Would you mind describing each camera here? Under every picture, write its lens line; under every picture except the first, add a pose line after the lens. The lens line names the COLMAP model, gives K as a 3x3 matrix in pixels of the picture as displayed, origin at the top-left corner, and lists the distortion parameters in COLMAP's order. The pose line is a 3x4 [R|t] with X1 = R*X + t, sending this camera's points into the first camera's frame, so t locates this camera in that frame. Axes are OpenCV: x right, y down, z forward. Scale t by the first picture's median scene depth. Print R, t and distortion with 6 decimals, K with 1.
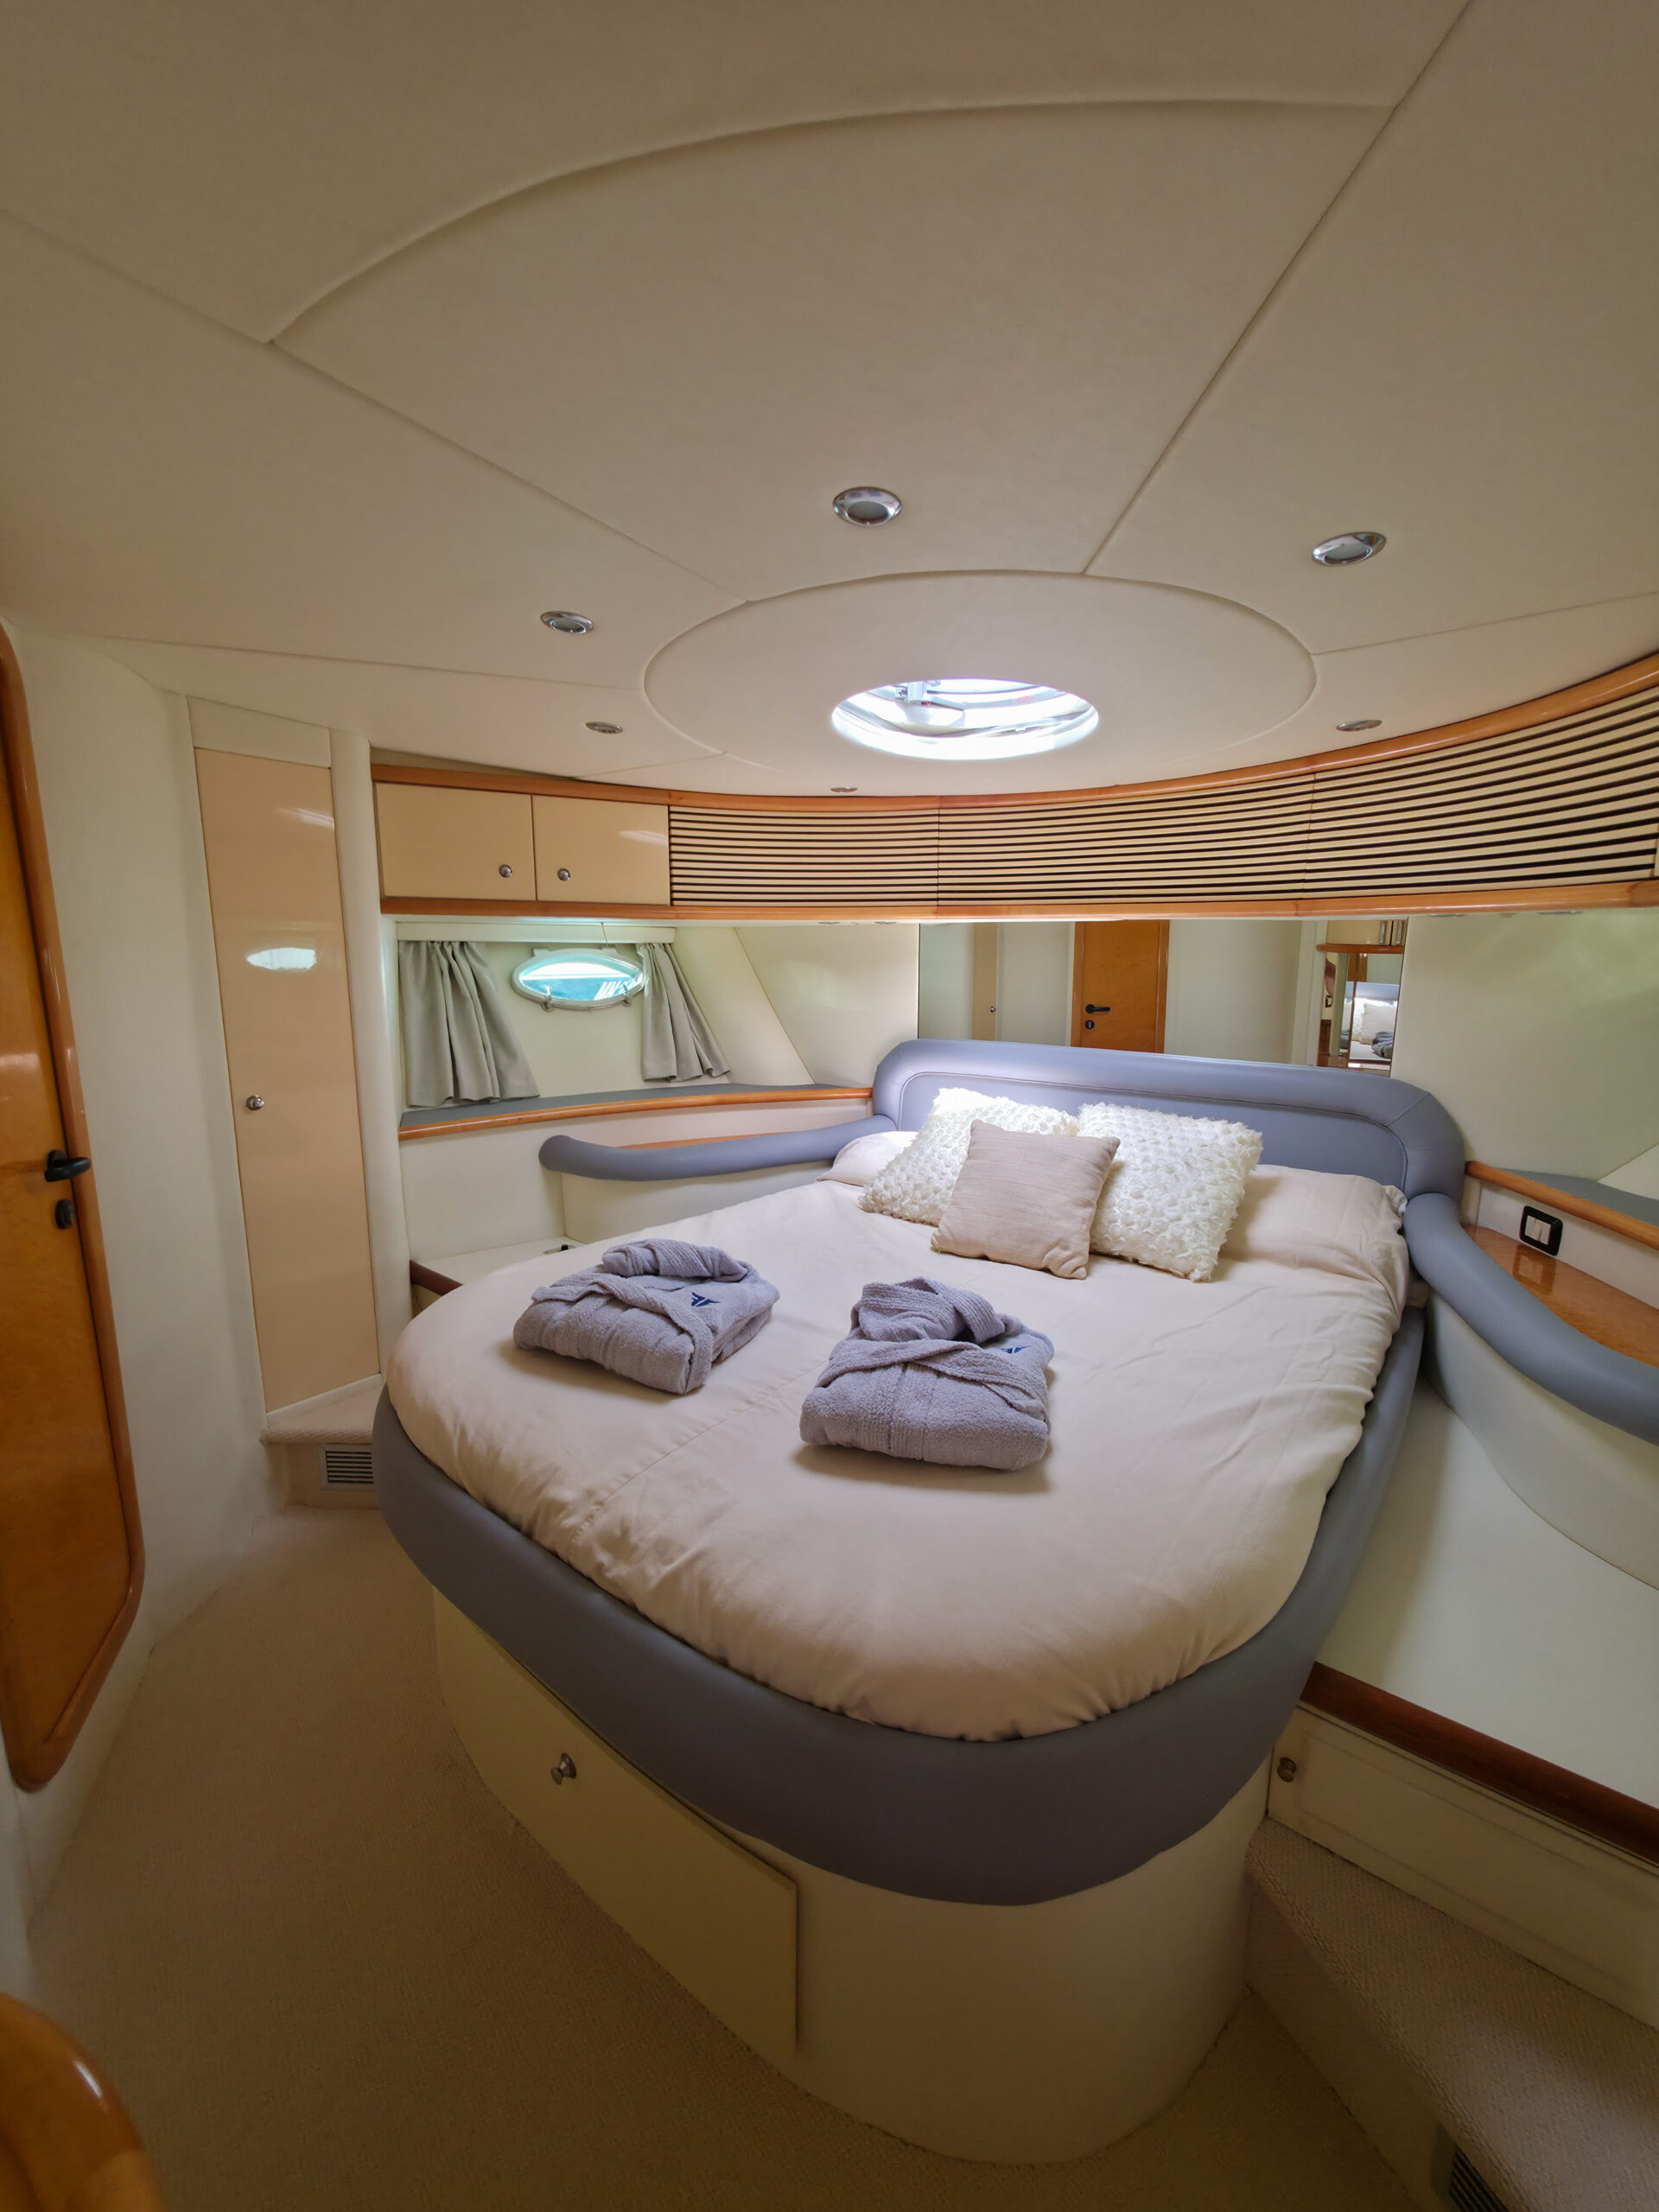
lens RADIAL K [[900.2, 0, 829.5], [0, 900.2, 1106.0], [0, 0, 1]] dist [0.010999, 0.000036]
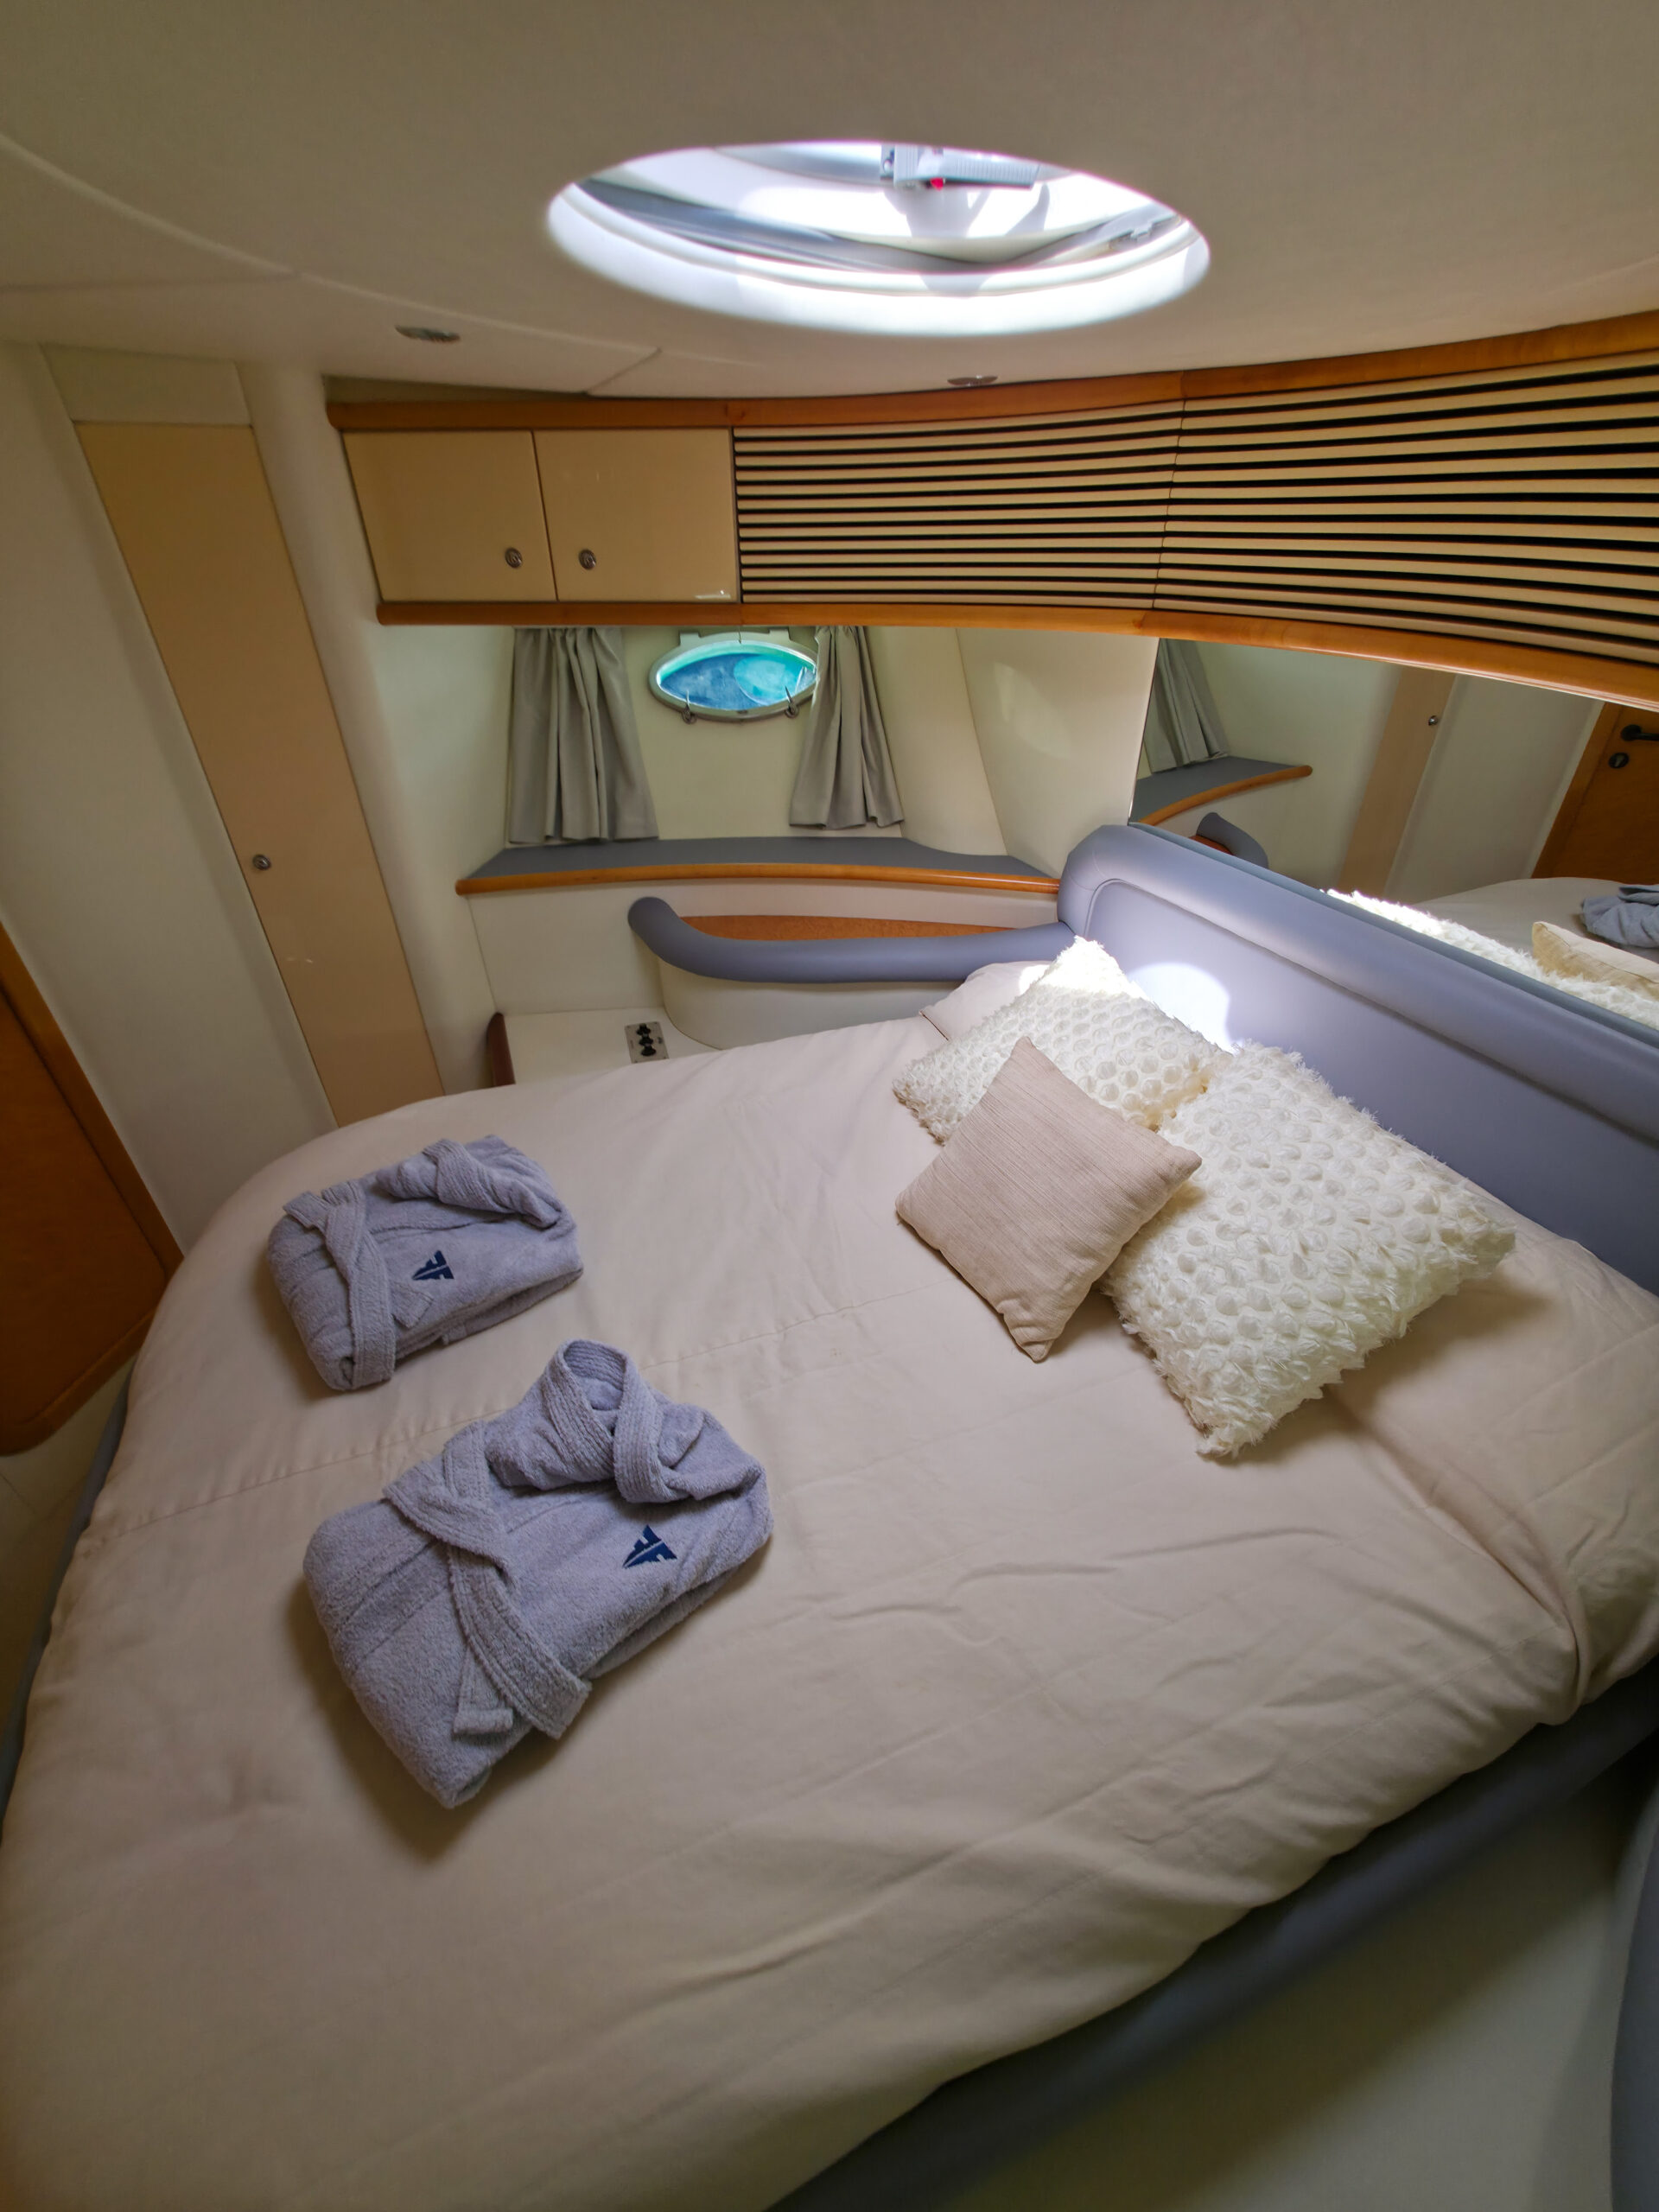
lens RADIAL K [[881.7, 0, 847.1], [0, 881.7, 1100.2], [0, 0, 1]] dist [0.000287, -0.000130]
pose [[0.862067, 0.271955, -0.427646, 0.288368], [-0.075317, 0.903205, 0.422550, -0.170698], [0.501167, -0.332057, 0.799106, 0.377111]]
